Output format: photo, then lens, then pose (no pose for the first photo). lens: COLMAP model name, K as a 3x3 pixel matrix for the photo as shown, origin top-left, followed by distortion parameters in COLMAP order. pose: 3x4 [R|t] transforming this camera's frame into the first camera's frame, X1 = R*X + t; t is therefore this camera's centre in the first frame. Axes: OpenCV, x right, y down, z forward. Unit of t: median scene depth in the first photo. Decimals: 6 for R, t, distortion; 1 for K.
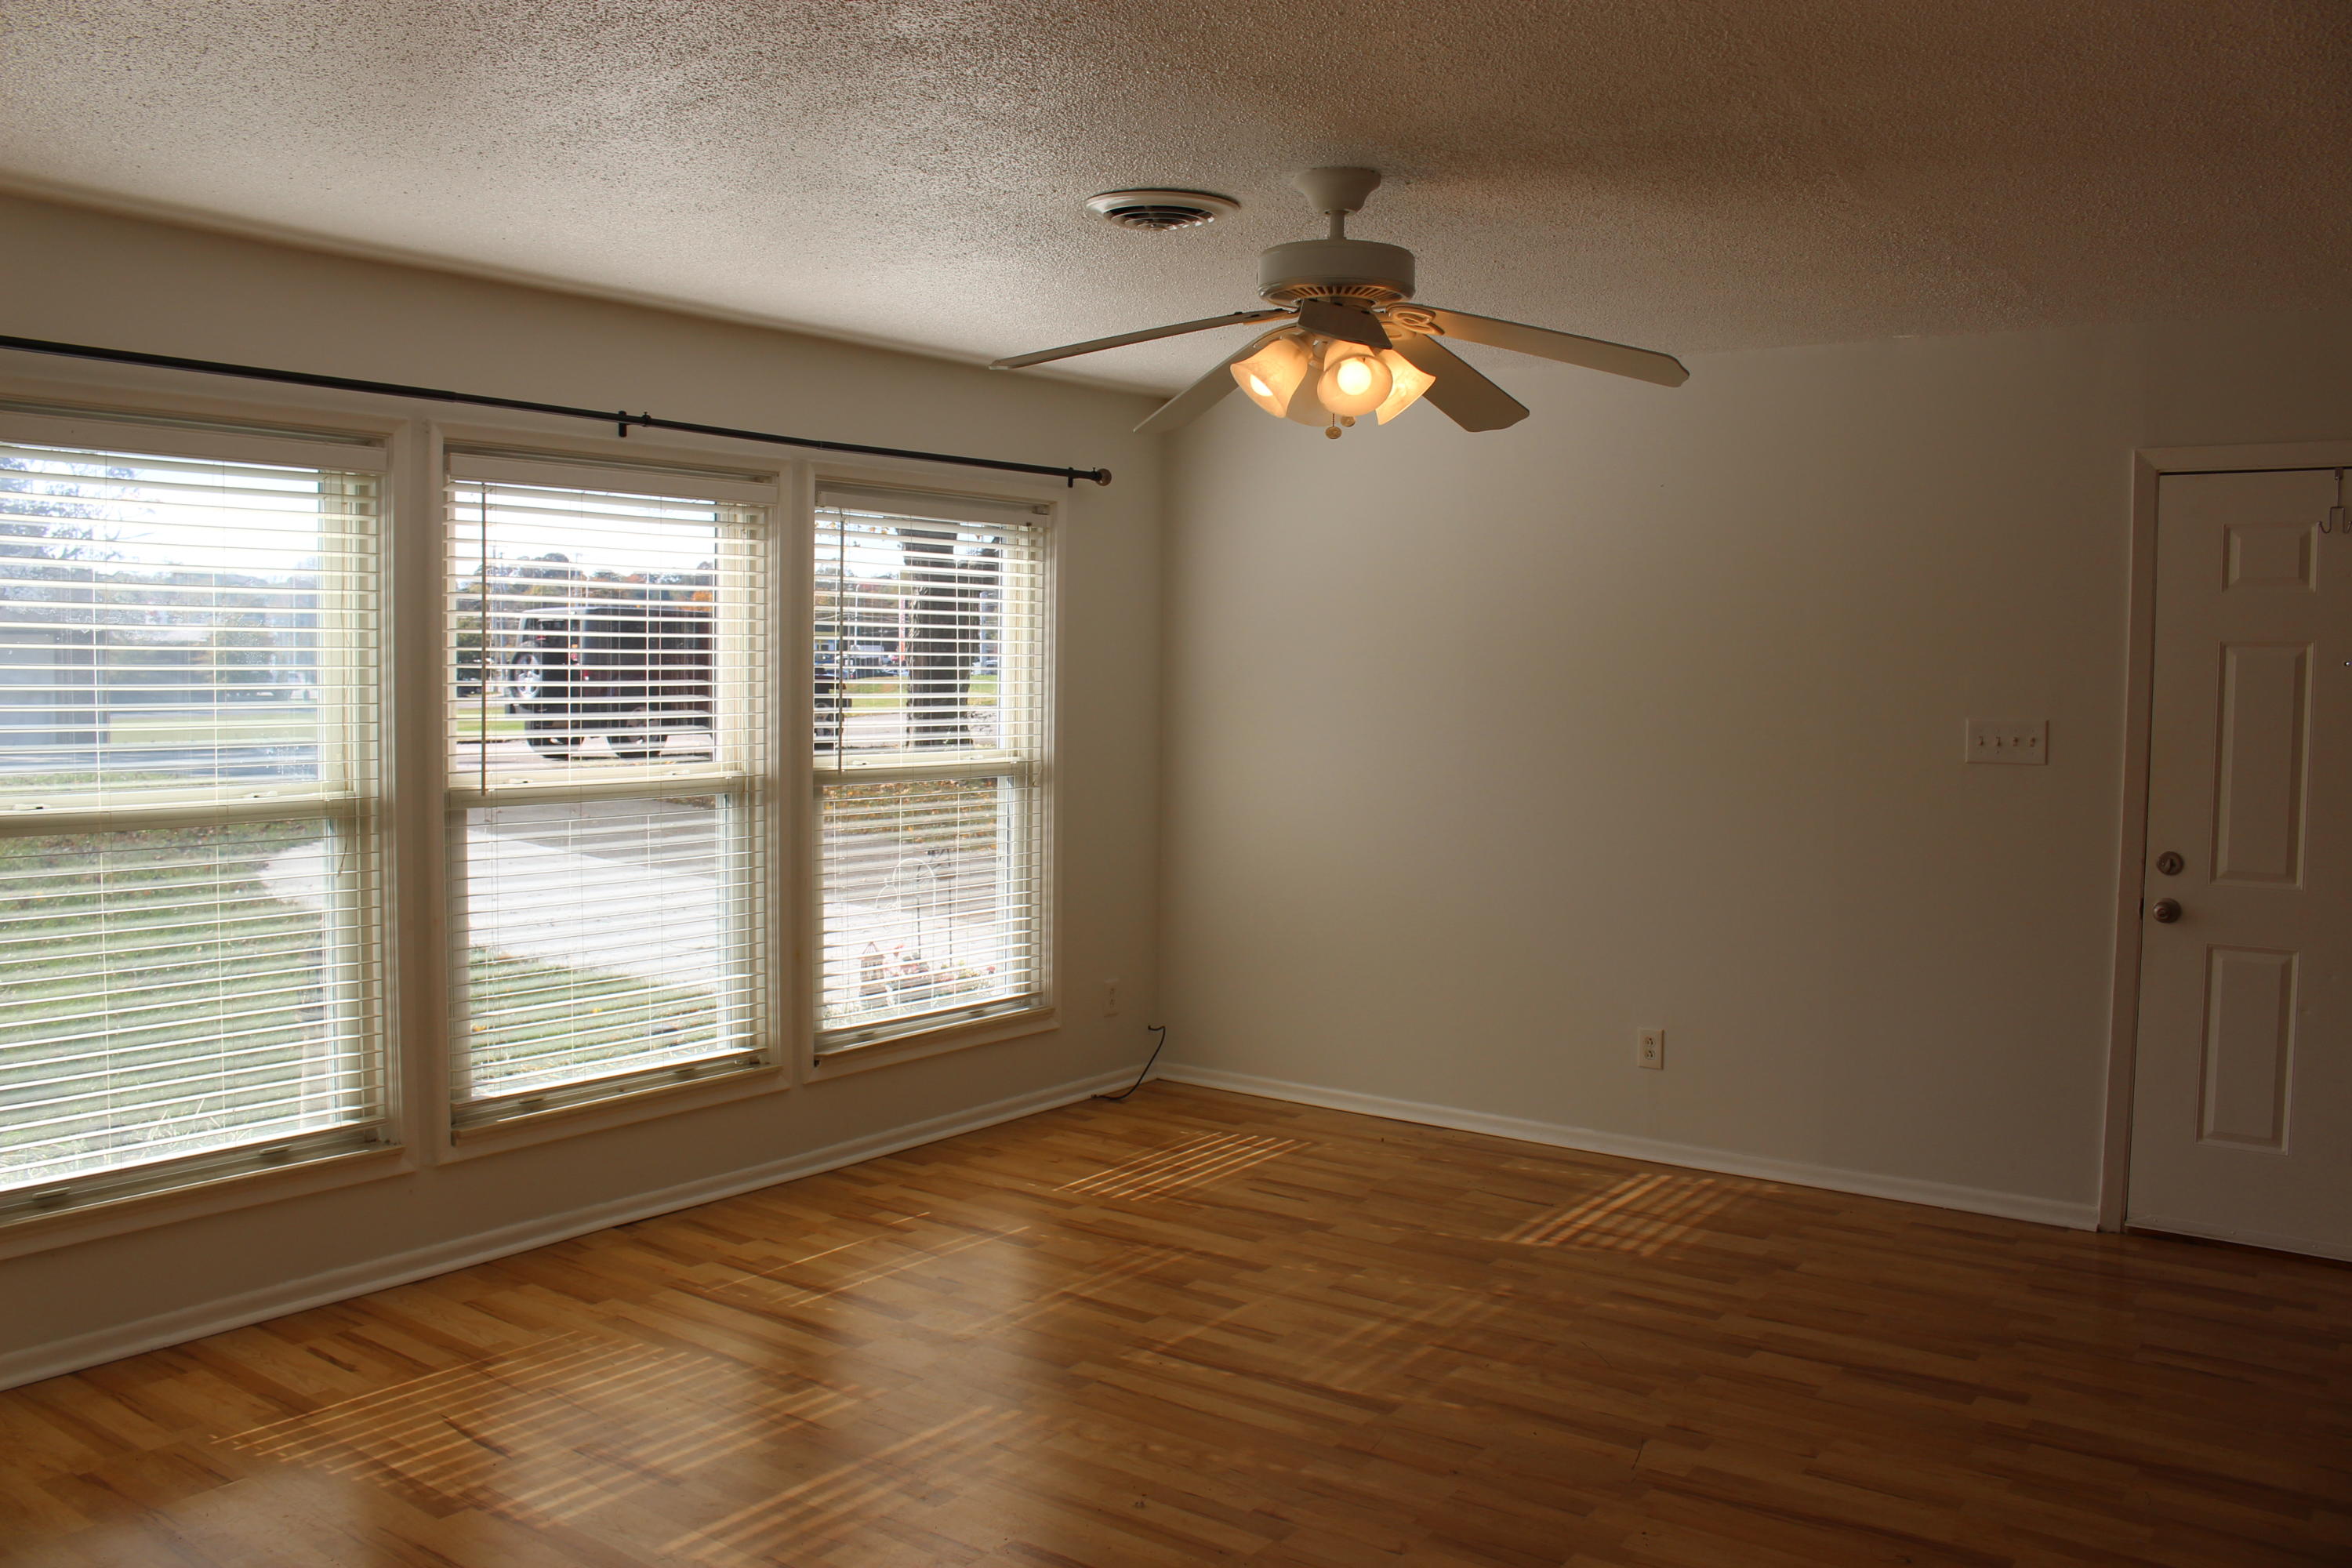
lens RADIAL K [[1942.5, 0, 1162.0], [0, 1942.5, 788.2], [0, 0, 1]] dist [-0.149214, 0.118550]
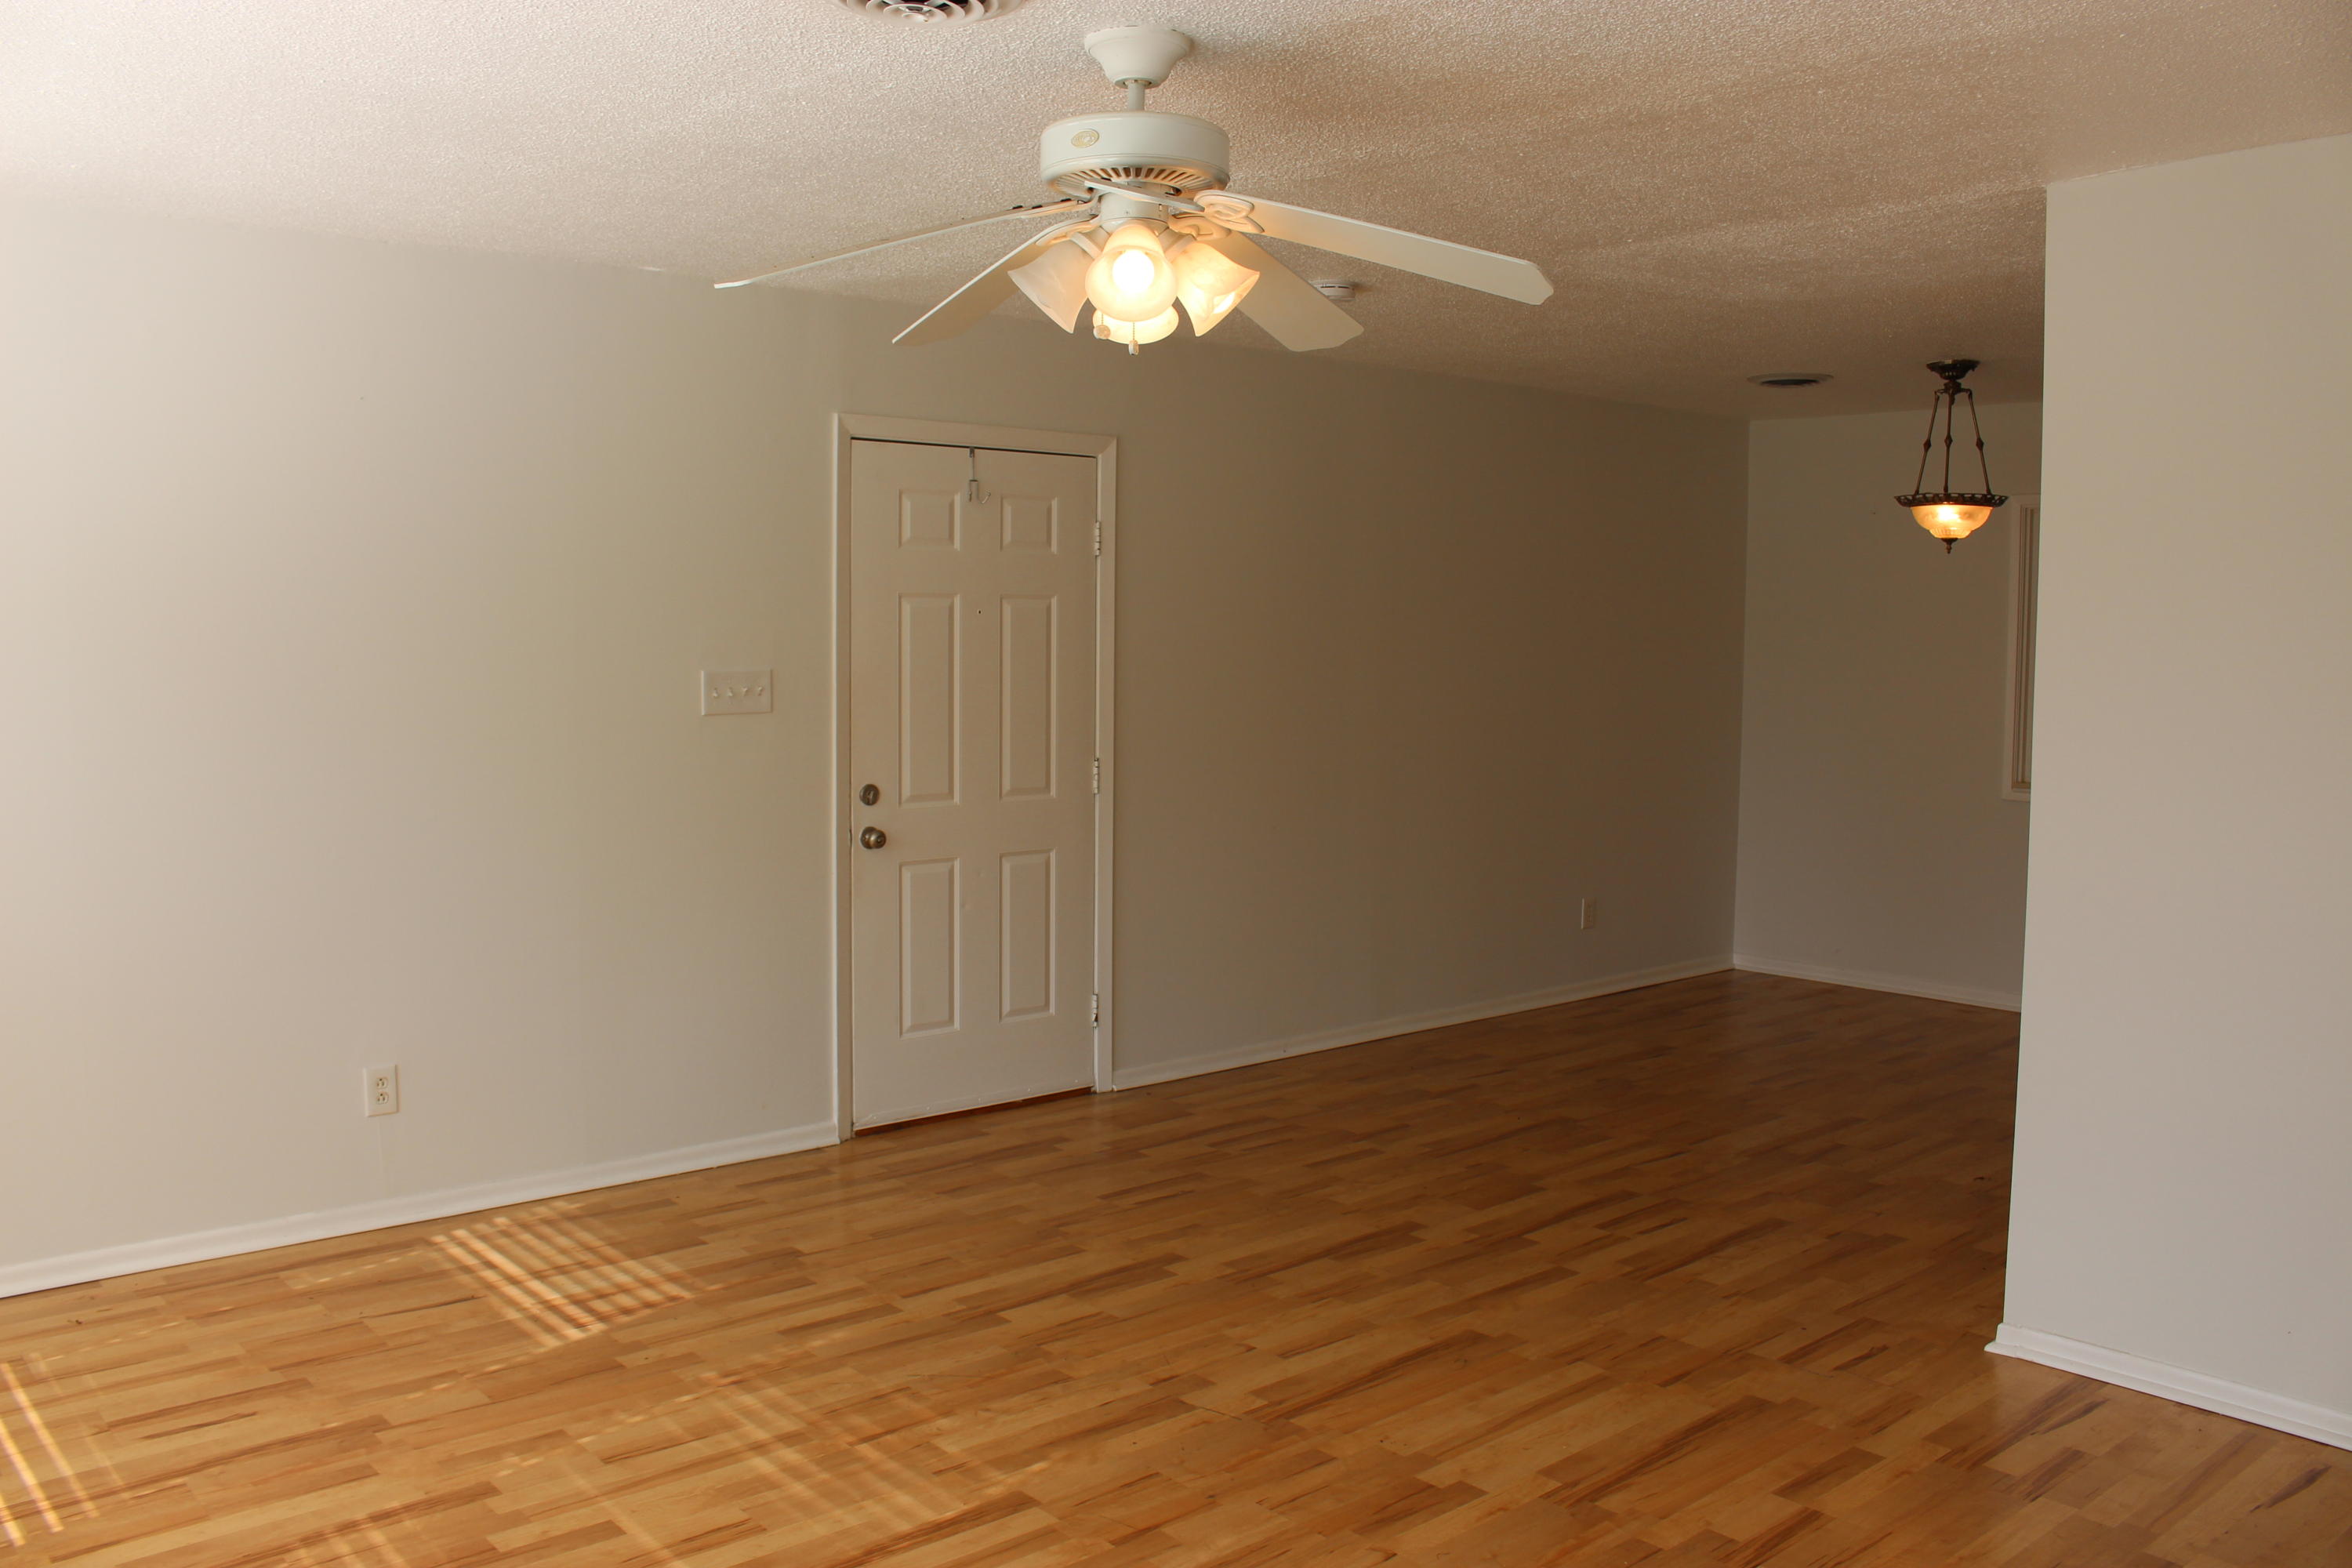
lens RADIAL K [[1942.5, 0, 1156.1], [0, 1942.5, 767.9], [0, 0, 1]] dist [-0.149214, 0.118550]
pose [[0.204490, -0.078230, 0.975738, -0.525897], [0.057235, 0.996052, 0.067864, -0.041991], [-0.977194, 0.041969, 0.208161, 0.591033]]
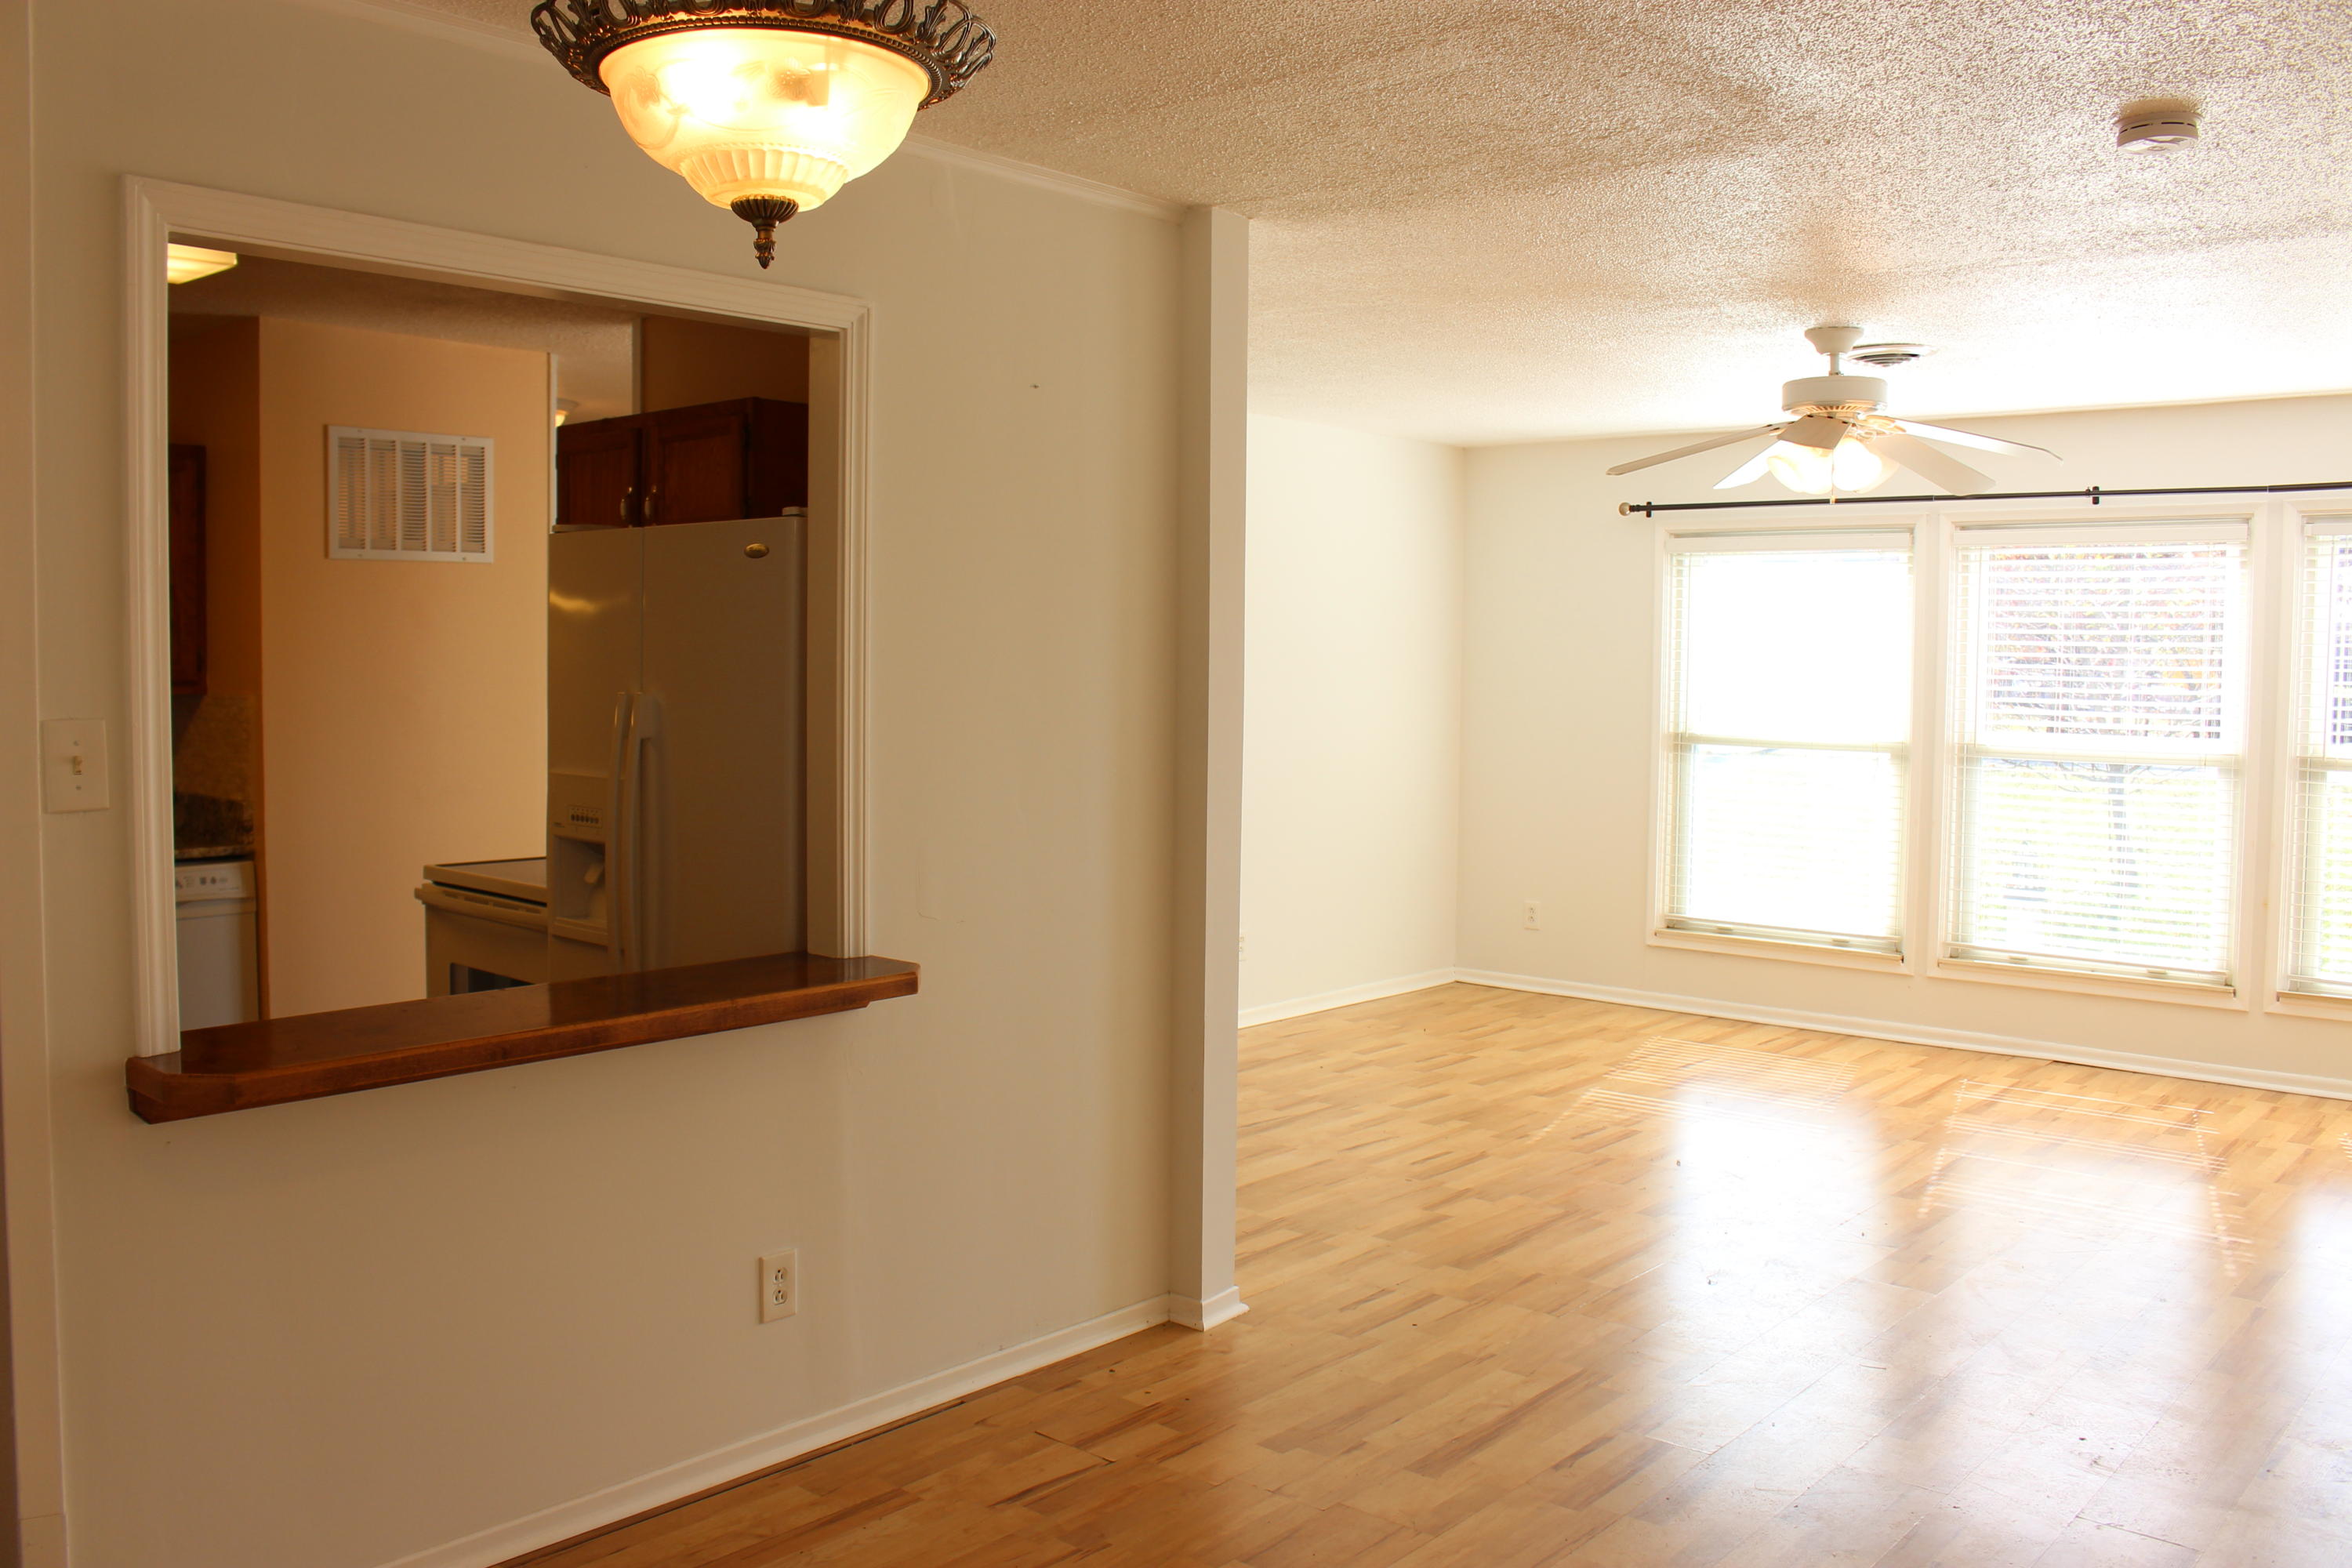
lens RADIAL K [[1942.5, 0, 1155.7], [0, 1942.5, 764.7], [0, 0, 1]] dist [-0.149214, 0.118550]
pose [[-0.069888, 0.044382, -0.996567, 1.164883], [-0.080023, 0.995541, 0.049948, -0.006305], [0.994340, 0.083239, -0.066025, 0.417848]]
